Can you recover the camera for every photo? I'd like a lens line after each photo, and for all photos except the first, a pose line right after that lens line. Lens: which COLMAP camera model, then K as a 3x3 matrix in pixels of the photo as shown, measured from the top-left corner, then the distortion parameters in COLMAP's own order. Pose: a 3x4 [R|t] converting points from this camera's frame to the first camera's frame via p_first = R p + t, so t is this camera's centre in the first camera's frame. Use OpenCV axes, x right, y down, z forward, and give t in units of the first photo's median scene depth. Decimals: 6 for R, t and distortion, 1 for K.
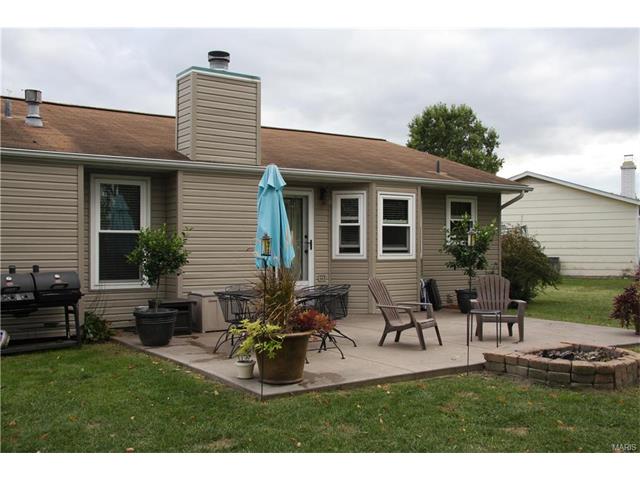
lens RADIAL K [[689.3, 0, 321.7], [0, 689.3, 240.7], [0, 0, 1]] dist [0.037760, 0.000000]
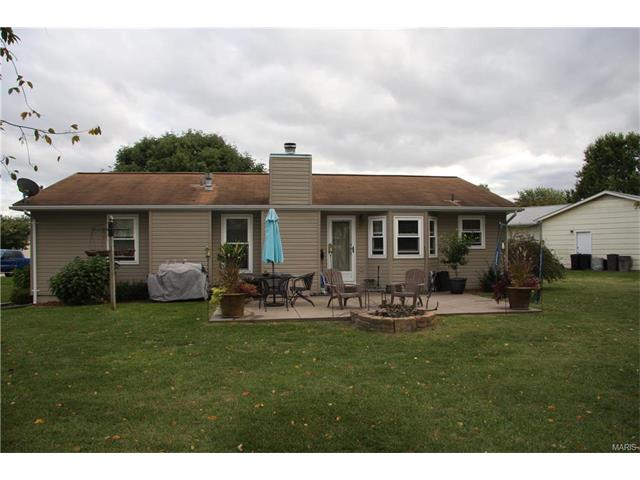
lens RADIAL K [[504.1, 0, 320.2], [0, 504.1, 242.5], [0, 0, 1]] dist [-0.135695, 0.082977]
pose [[0.897426, -0.009698, -0.441058, 0.441611], [0.009345, 0.999952, -0.002972, -0.008064], [0.441065, -0.001455, 0.897474, -0.124633]]
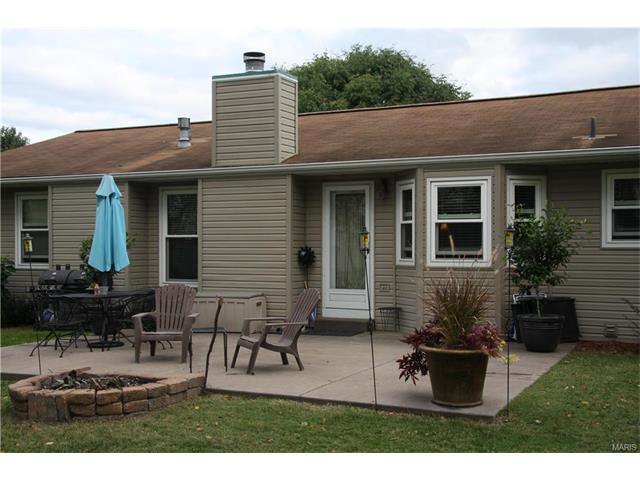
lens RADIAL K [[818.5, 0, 316.4], [0, 818.5, 243.2], [0, 0, 1]] dist [0.119601, 0.000000]
pose [[0.507578, -0.002600, -0.861602, 0.807897], [0.010171, 0.999944, 0.002975, -0.003022], [0.861546, -0.010274, 0.507576, 0.423987]]
